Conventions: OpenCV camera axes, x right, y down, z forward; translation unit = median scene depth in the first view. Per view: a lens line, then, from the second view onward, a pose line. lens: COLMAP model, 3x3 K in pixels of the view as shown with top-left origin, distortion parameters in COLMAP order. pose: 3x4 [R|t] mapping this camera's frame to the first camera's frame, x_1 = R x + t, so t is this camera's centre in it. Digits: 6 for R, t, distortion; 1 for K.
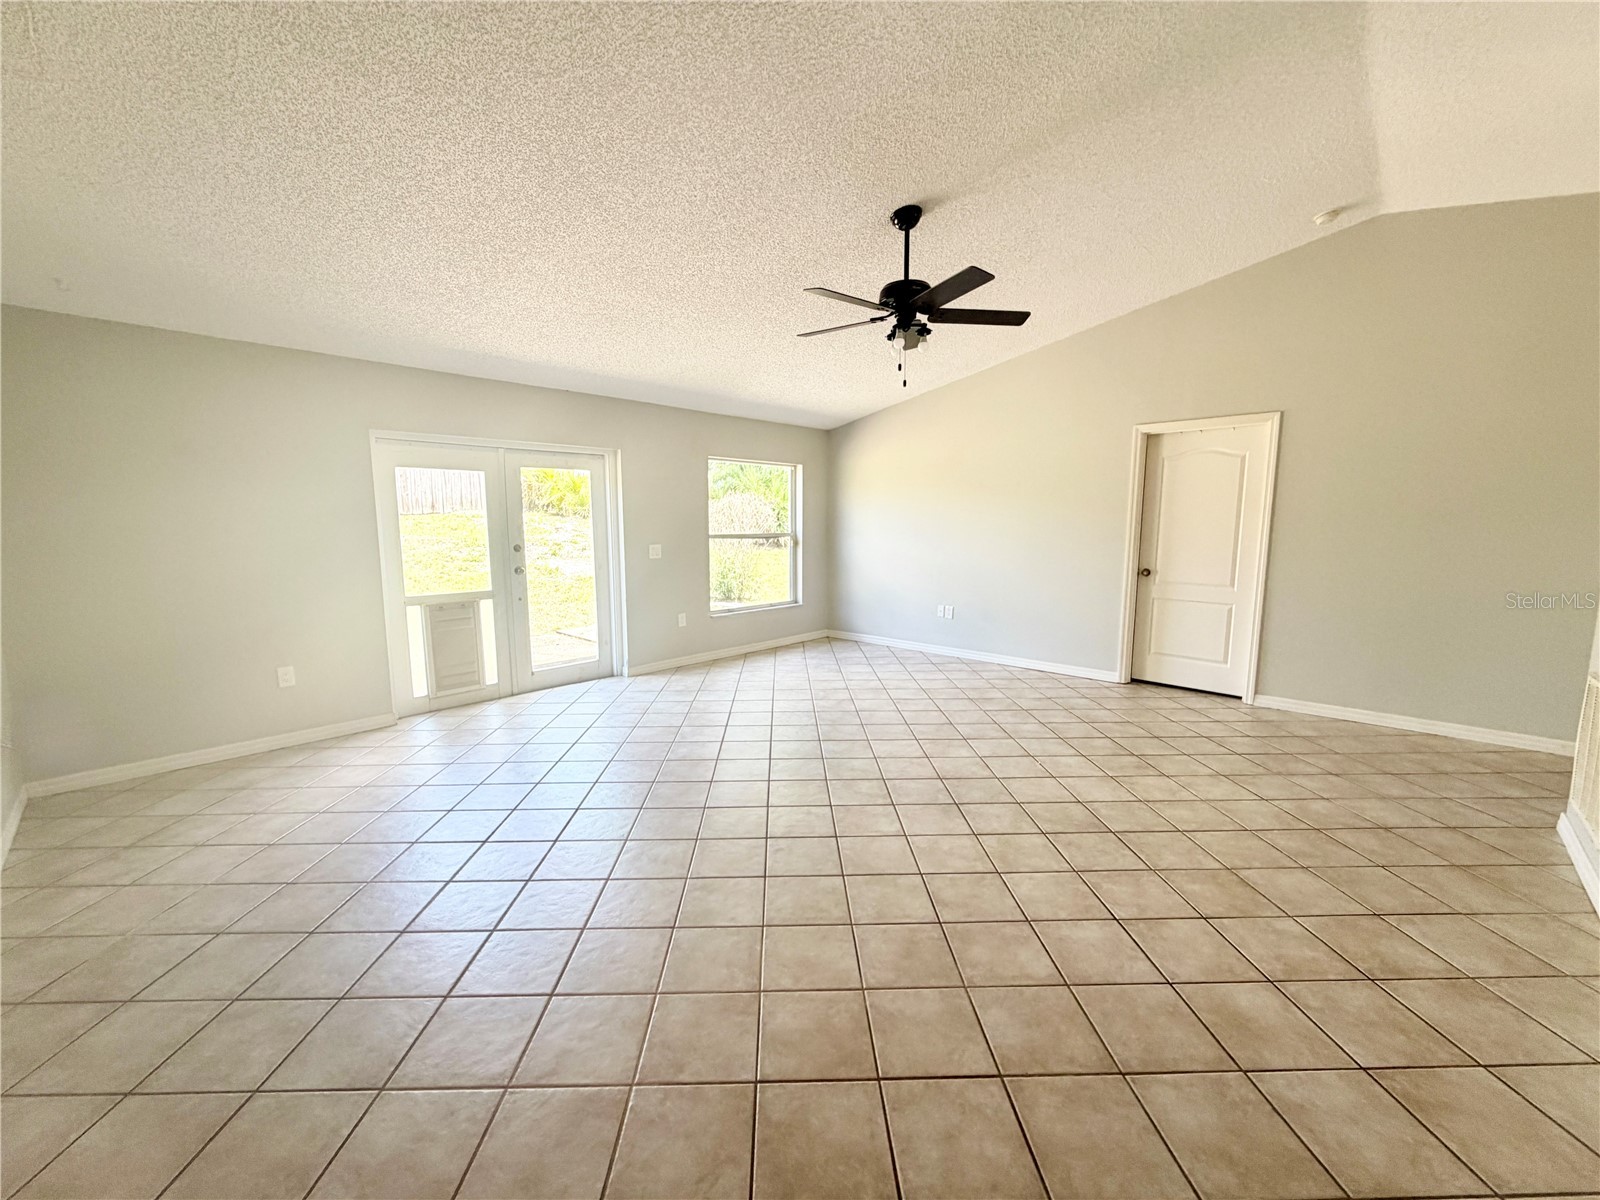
lens RADIAL K [[640.0, 0, 789.8], [0, 640.0, 601.0], [0, 0, 1]] dist [0.000583, -0.000282]
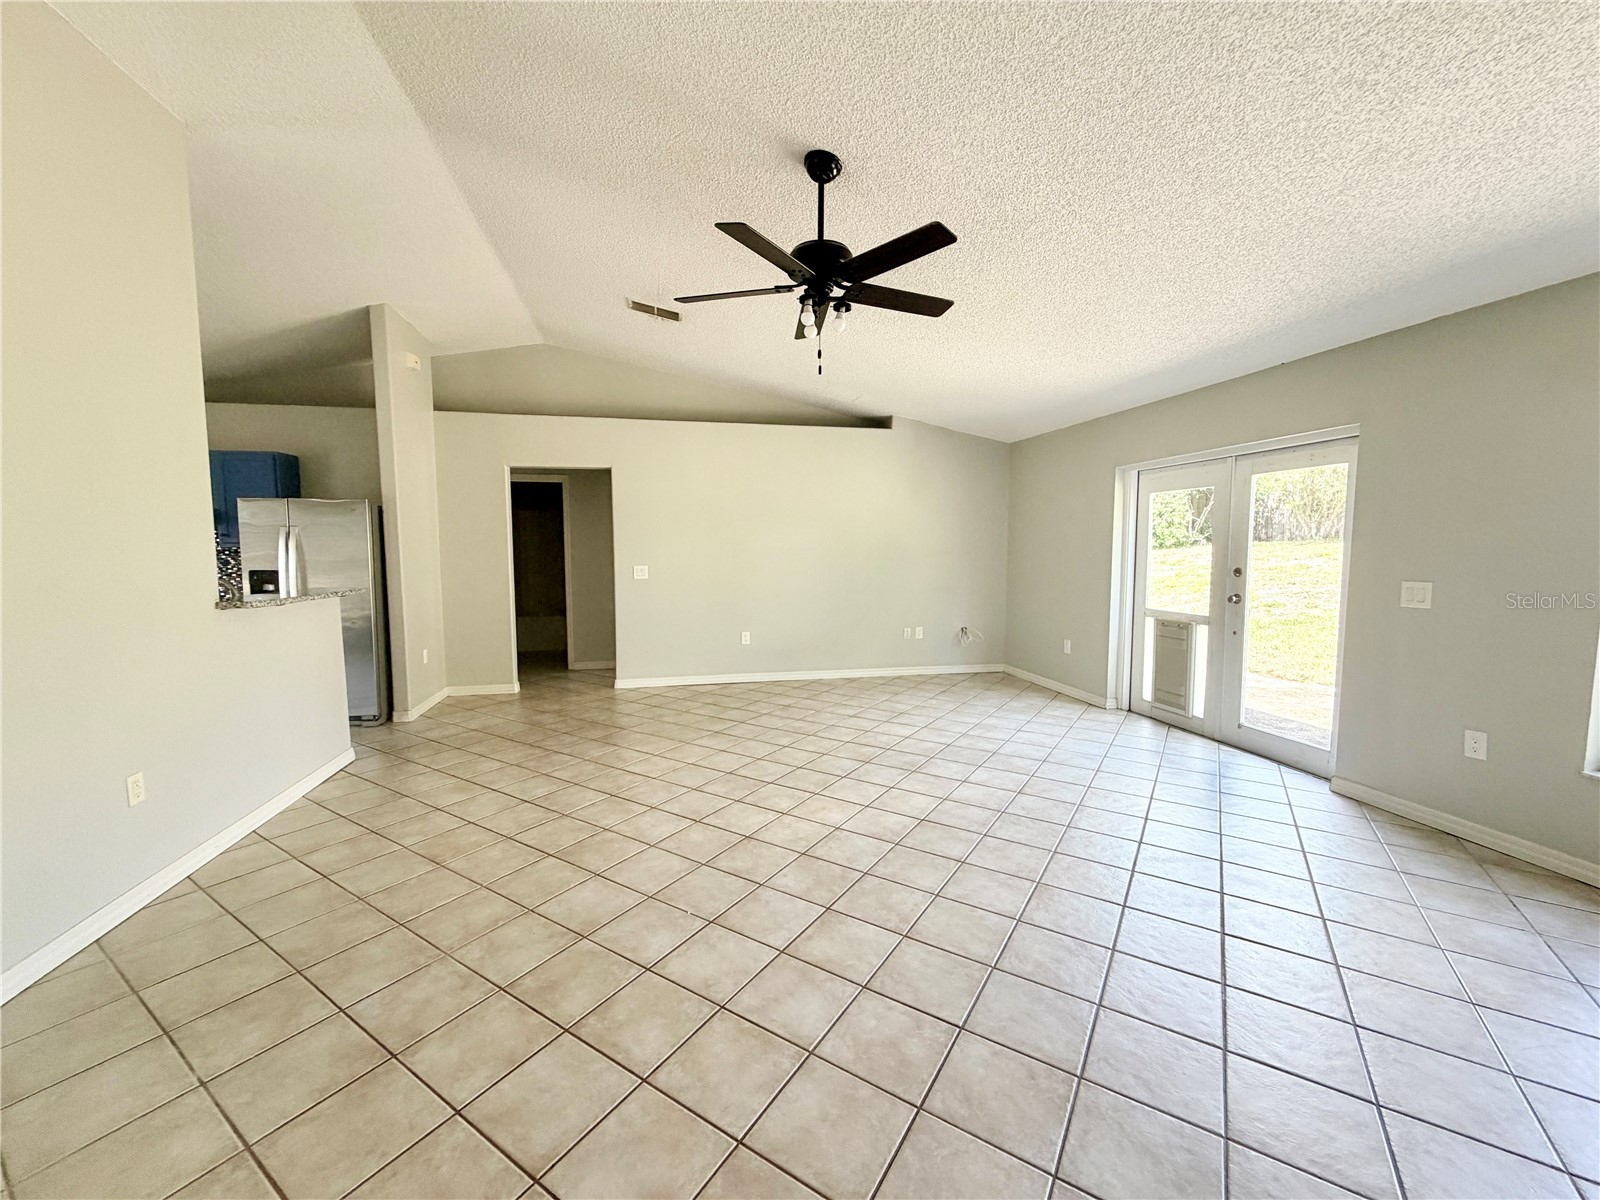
lens RADIAL K [[640.0, 0, 804.9], [0, 640.0, 605.4], [0, 0, 1]] dist [0.000583, -0.000282]
pose [[-0.552149, 0.081056, -0.829796, 0.646424], [-0.099137, 0.981819, 0.161872, -0.130396], [0.827831, 0.171641, -0.534075, 1.072923]]
